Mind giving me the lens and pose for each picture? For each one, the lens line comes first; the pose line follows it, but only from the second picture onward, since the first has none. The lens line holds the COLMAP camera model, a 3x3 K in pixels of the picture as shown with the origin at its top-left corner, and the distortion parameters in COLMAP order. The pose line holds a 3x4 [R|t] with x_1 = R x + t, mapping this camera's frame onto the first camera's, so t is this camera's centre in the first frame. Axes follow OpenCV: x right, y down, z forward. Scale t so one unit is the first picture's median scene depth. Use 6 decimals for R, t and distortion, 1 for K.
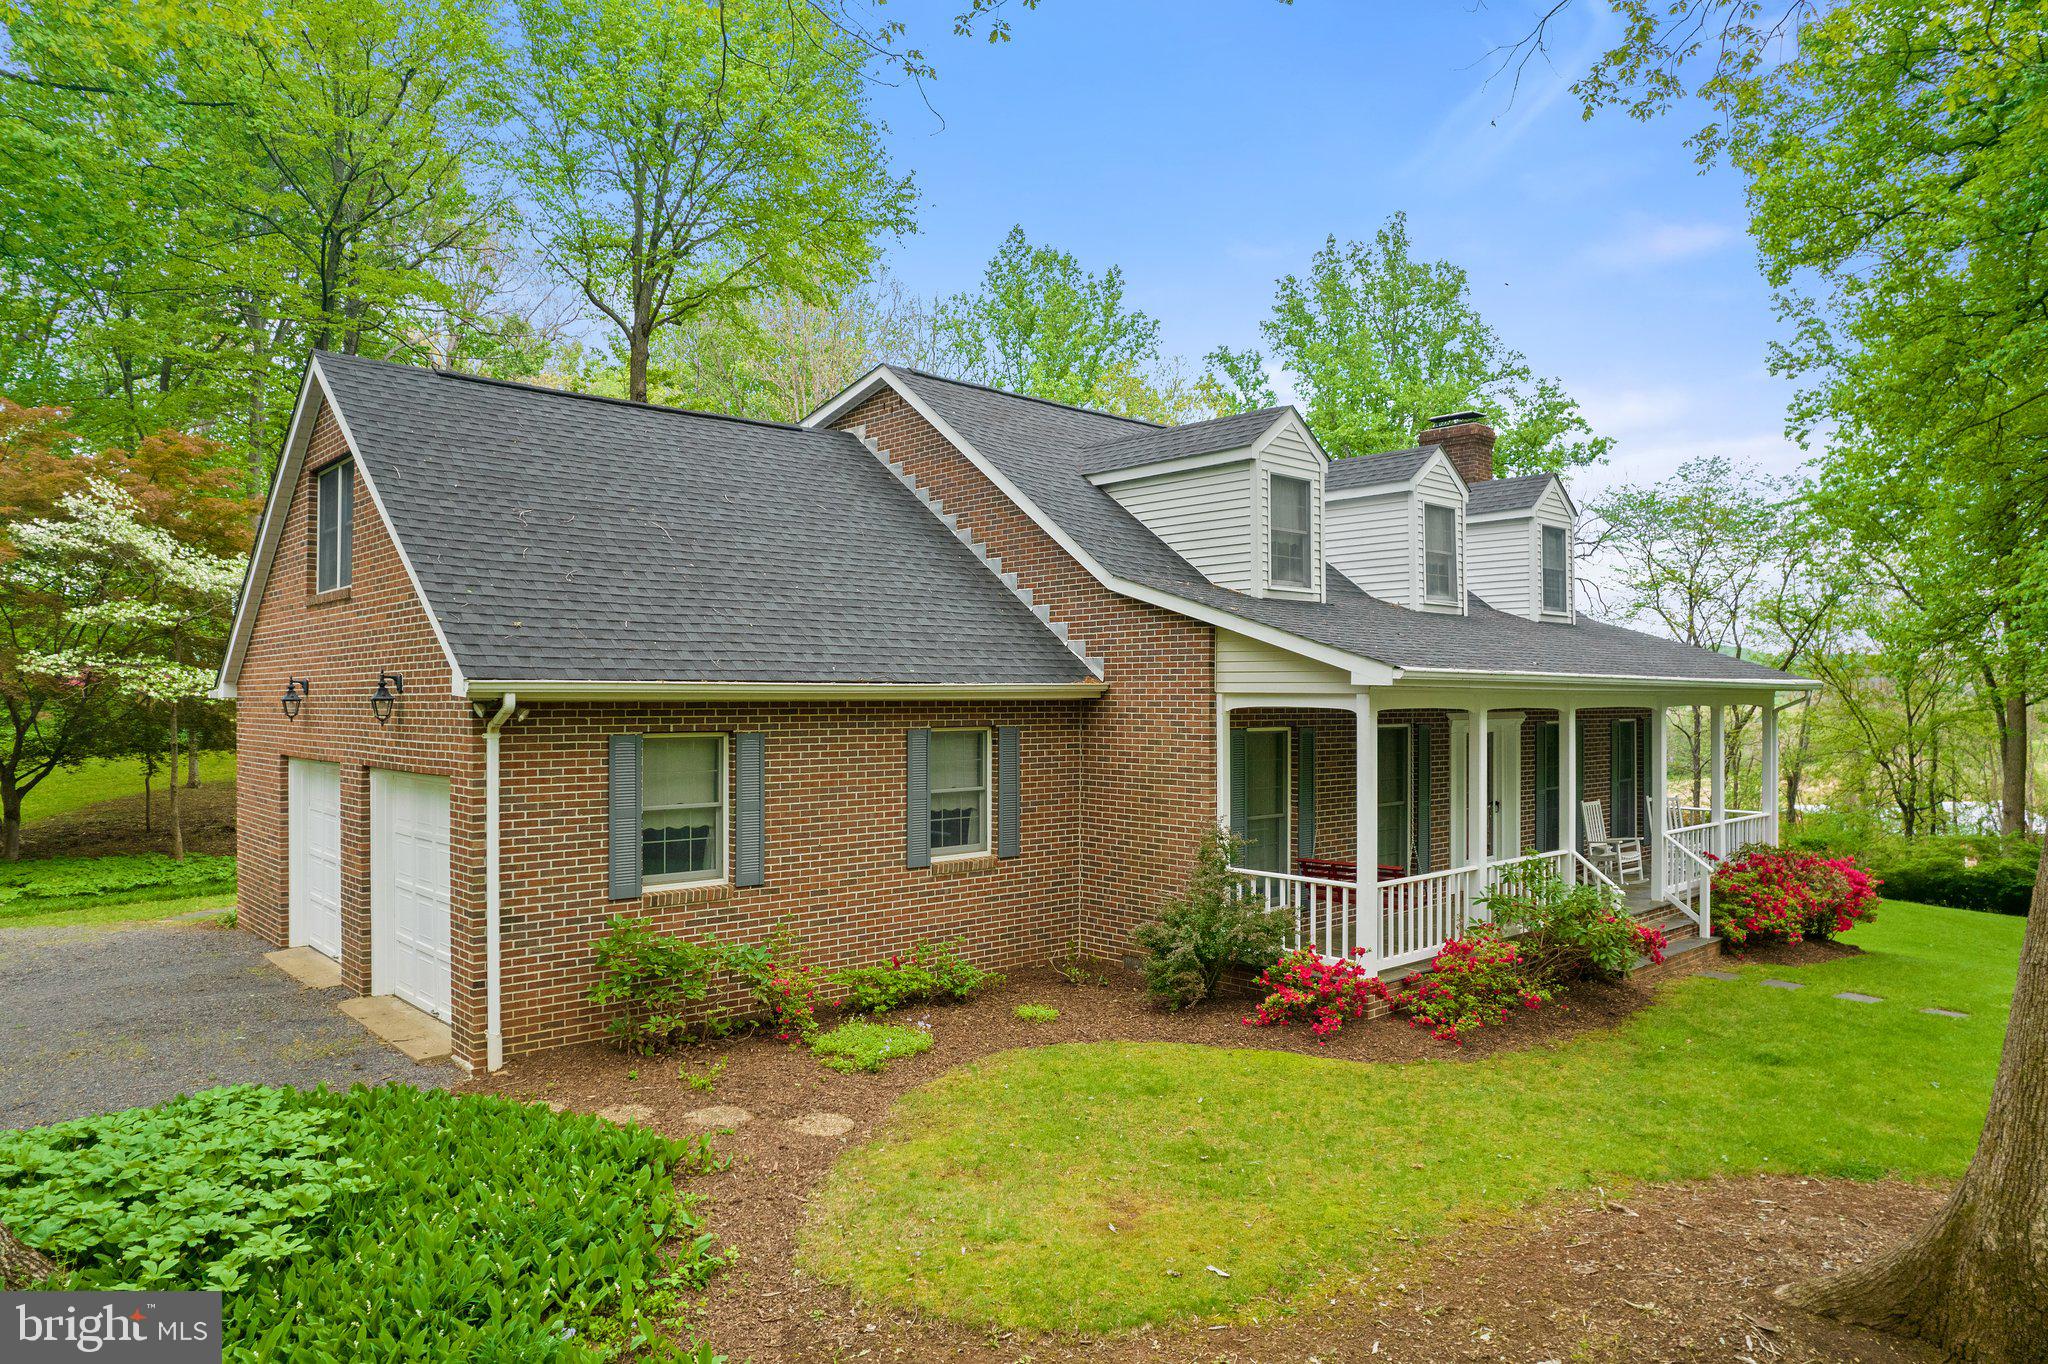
lens RADIAL K [[1325.8, 0, 1033.1], [0, 1325.8, 687.5], [0, 0, 1]] dist [-0.073245, 0.063184]
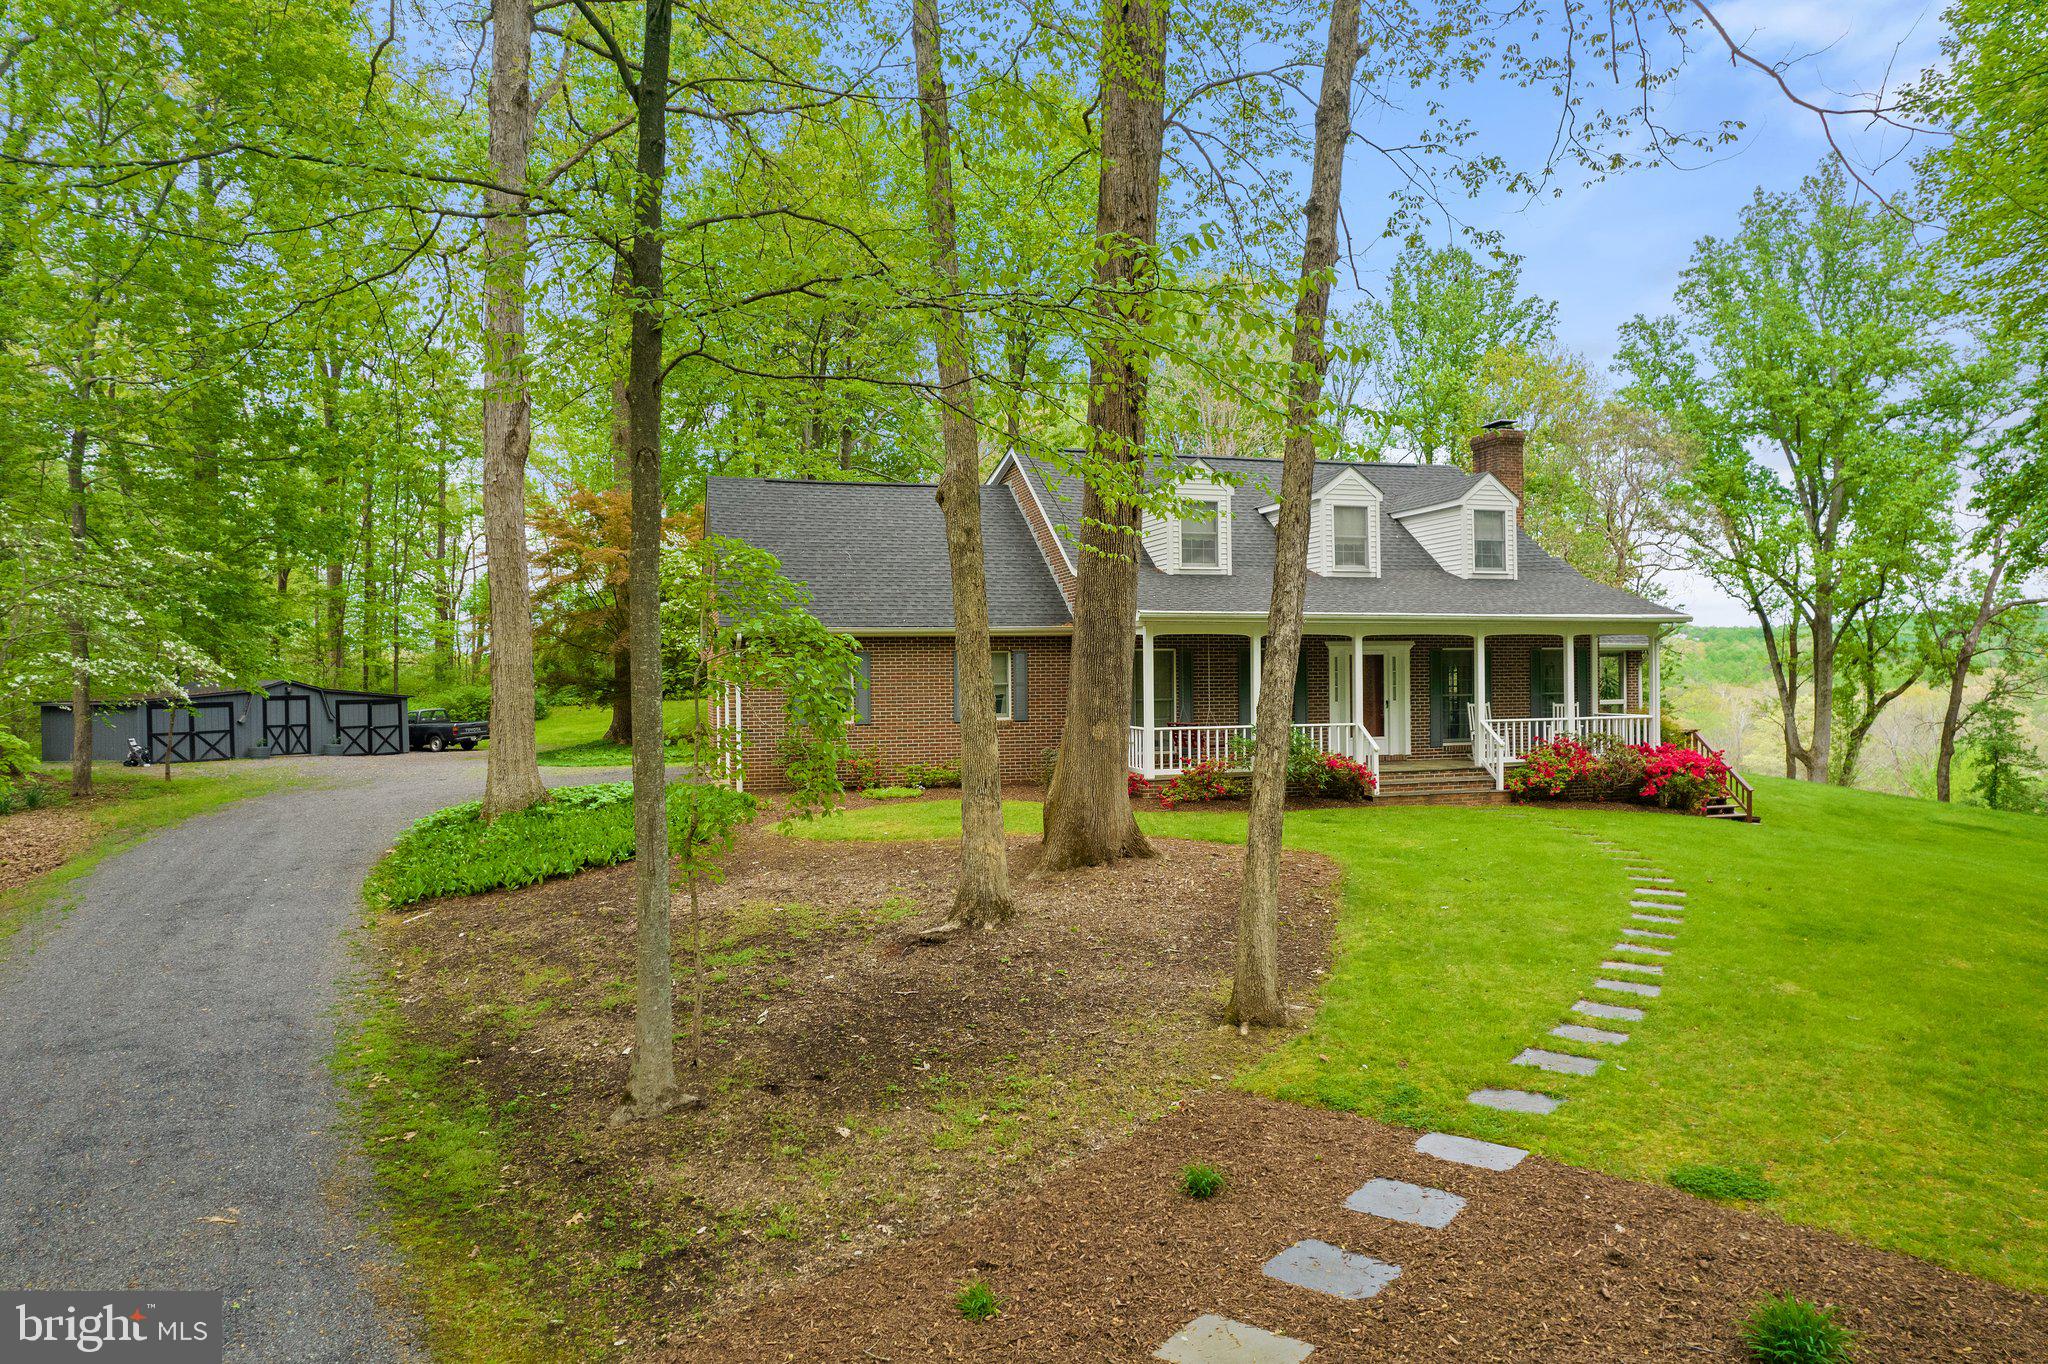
lens RADIAL K [[1325.8, 0, 1033.1], [0, 1325.8, 687.5], [0, 0, 1]] dist [-0.073245, 0.063184]
pose [[0.902577, -0.005902, -0.430489, 0.166853], [0.013528, 0.999801, 0.014655, 0.011475], [0.430317, -0.019051, 0.902477, -0.139793]]
